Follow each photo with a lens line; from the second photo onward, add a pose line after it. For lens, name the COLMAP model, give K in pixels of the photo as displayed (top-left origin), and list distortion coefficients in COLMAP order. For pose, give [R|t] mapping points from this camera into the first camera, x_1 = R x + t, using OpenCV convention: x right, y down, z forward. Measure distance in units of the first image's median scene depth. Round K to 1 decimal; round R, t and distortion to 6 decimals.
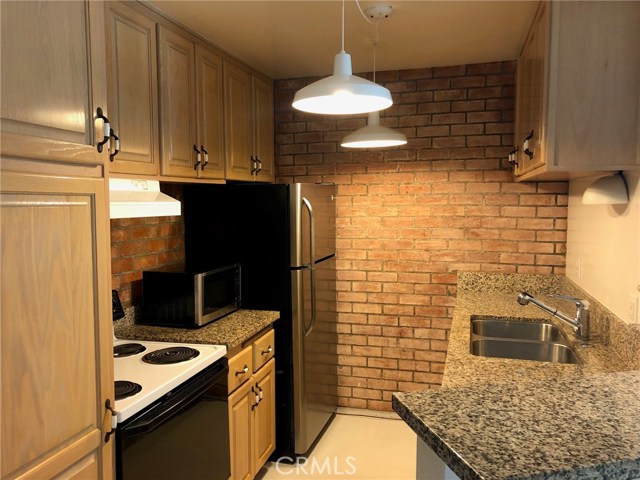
lens RADIAL K [[518.3, 0, 309.6], [0, 518.3, 241.0], [0, 0, 1]] dist [0.048233, -0.036159]
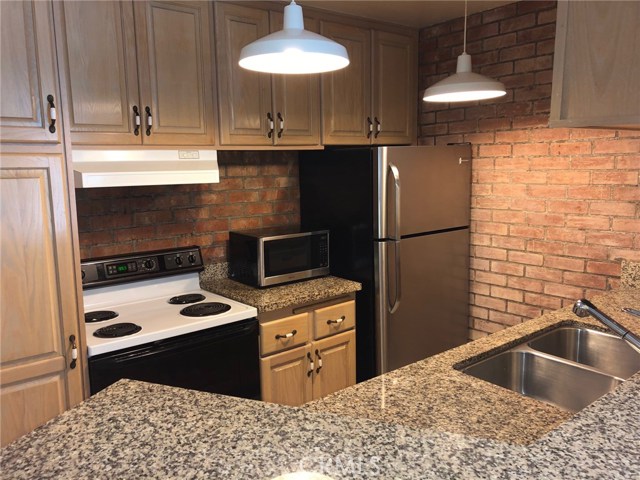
lens RADIAL K [[518.3, 0, 318.3], [0, 518.3, 238.3], [0, 0, 1]] dist [0.048233, -0.036159]
pose [[0.820582, 0.077085, -0.566306, 0.417713], [-0.033459, 0.995642, 0.087043, -0.027417], [0.570548, -0.052478, 0.819586, 0.179331]]
